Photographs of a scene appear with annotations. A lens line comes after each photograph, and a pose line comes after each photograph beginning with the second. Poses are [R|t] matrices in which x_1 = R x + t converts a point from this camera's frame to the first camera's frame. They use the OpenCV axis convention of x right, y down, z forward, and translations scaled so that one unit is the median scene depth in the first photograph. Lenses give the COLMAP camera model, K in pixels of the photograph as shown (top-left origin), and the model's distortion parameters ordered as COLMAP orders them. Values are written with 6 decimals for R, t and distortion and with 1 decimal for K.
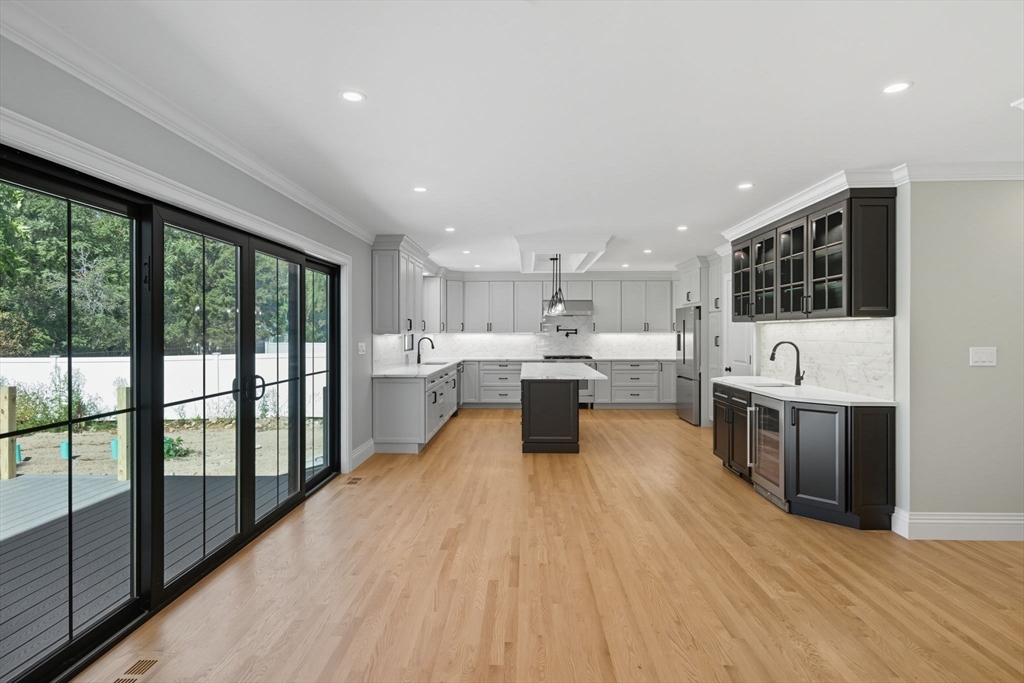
lens RADIAL K [[531.2, 0, 514.4], [0, 531.2, 333.3], [0, 0, 1]] dist [0.000663, 0.000667]
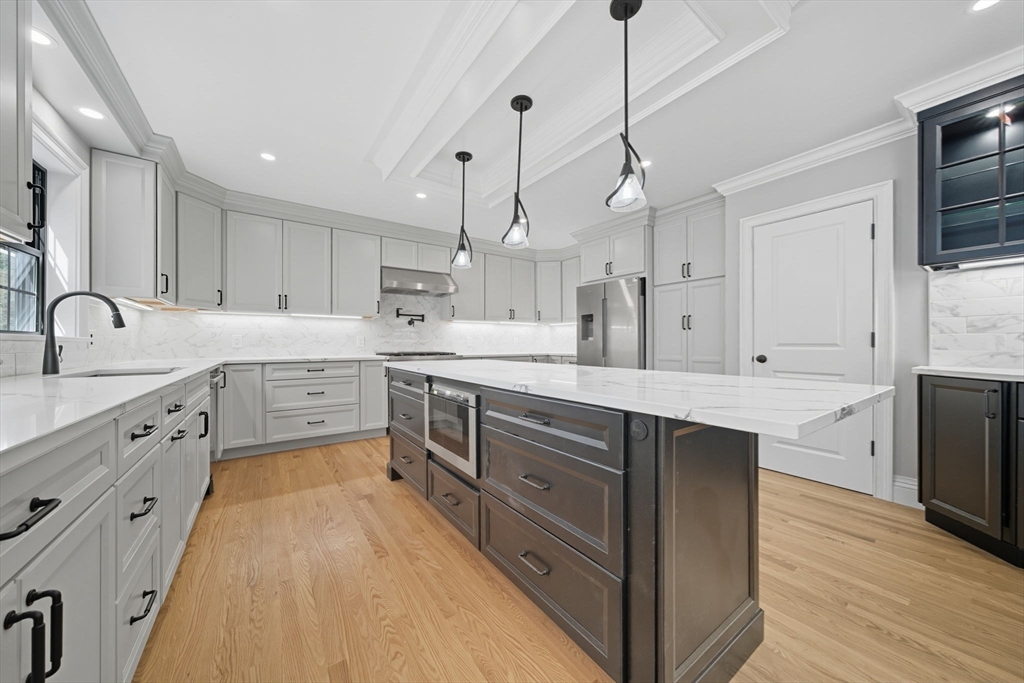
lens RADIAL K [[348.6, 0, 509.9], [0, 348.6, 342.2], [0, 0, 1]] dist [-0.003260, -0.000009]
pose [[0.804528, 0.003461, 0.593905, -0.102719], [0.001286, 0.999971, -0.007570, 0.048219], [-0.593913, 0.006854, 0.804500, 0.815439]]
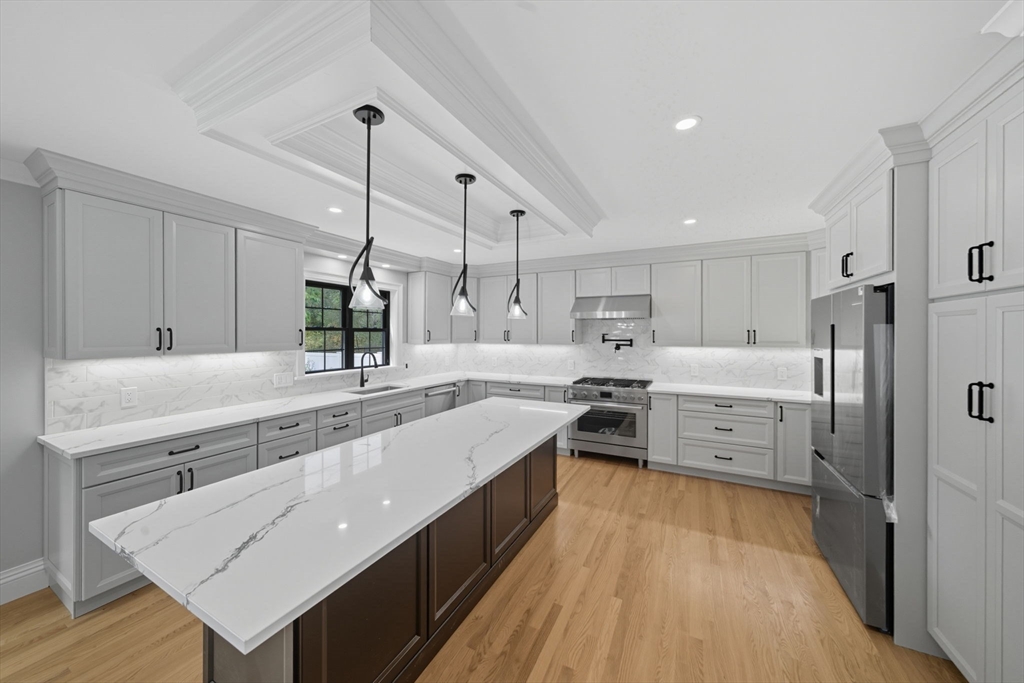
lens RADIAL K [[352.0, 0, 511.5], [0, 352.0, 335.7], [0, 0, 1]] dist [-0.013344, 0.000160]
pose [[0.899026, 0.005591, -0.437859, 0.258449], [-0.004037, 0.999982, 0.004480, -0.020696], [0.437876, -0.002259, 0.899032, 0.786647]]
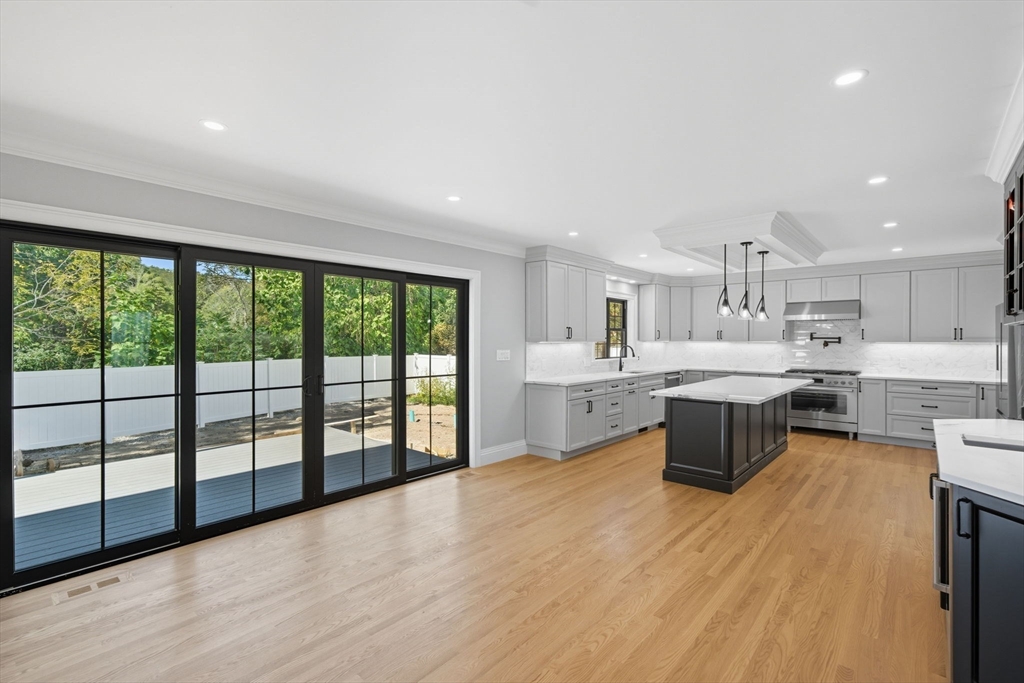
lens RADIAL K [[462.8, 0, 512.0], [0, 462.8, 341.5], [0, 0, 1]] dist [-0.002935, 0.008703]
pose [[0.767005, 0.006609, -0.641607, 0.272700], [-0.005080, 0.999978, 0.004228, -0.003004], [0.641621, 0.000016, 0.767022, 0.231671]]
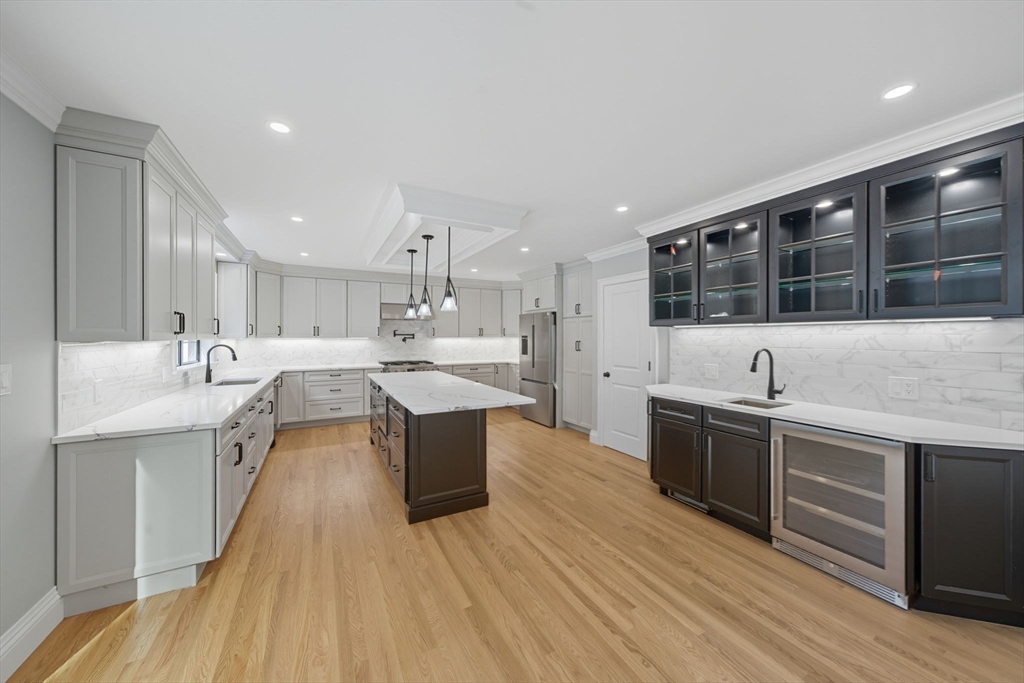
lens RADIAL K [[352.0, 0, 511.5], [0, 352.0, 335.7], [0, 0, 1]] dist [-0.013344, 0.000160]
pose [[0.868701, 0.003701, 0.495323, -0.076582], [-0.001208, 0.999985, -0.005353, -0.001517], [-0.495335, 0.004051, 0.868693, 0.501651]]
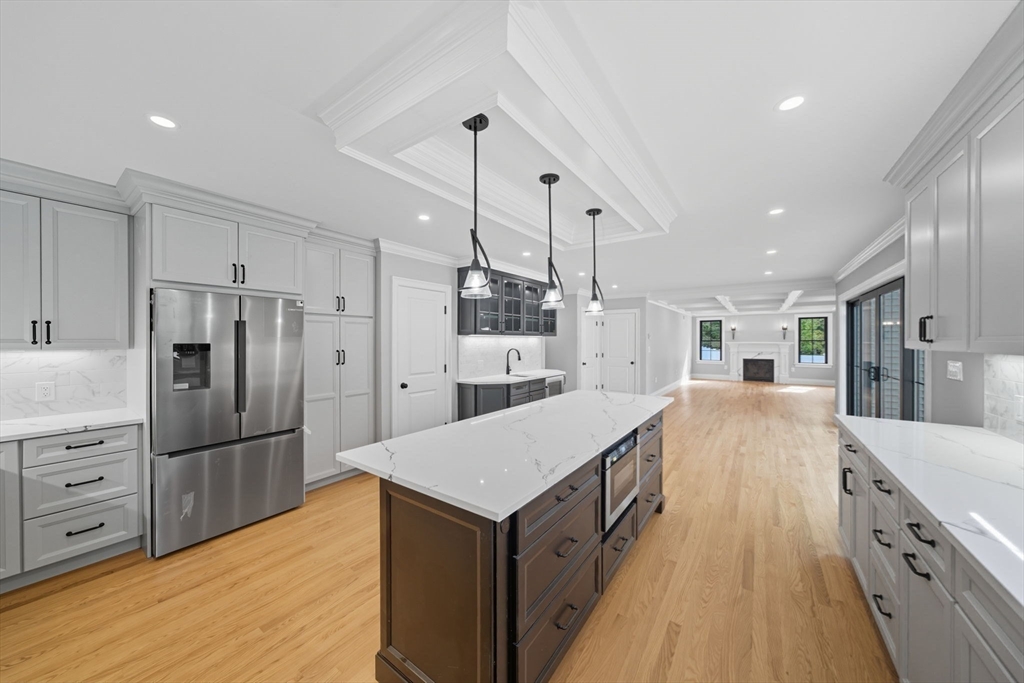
lens RADIAL K [[348.6, 0, 509.9], [0, 348.6, 342.2], [0, 0, 1]] dist [-0.003260, -0.000009]
pose [[-0.823862, 0.002822, 0.566784, -0.071921], [0.006503, 0.999969, 0.004474, -0.006877], [-0.566754, 0.007372, -0.823854, 1.344694]]
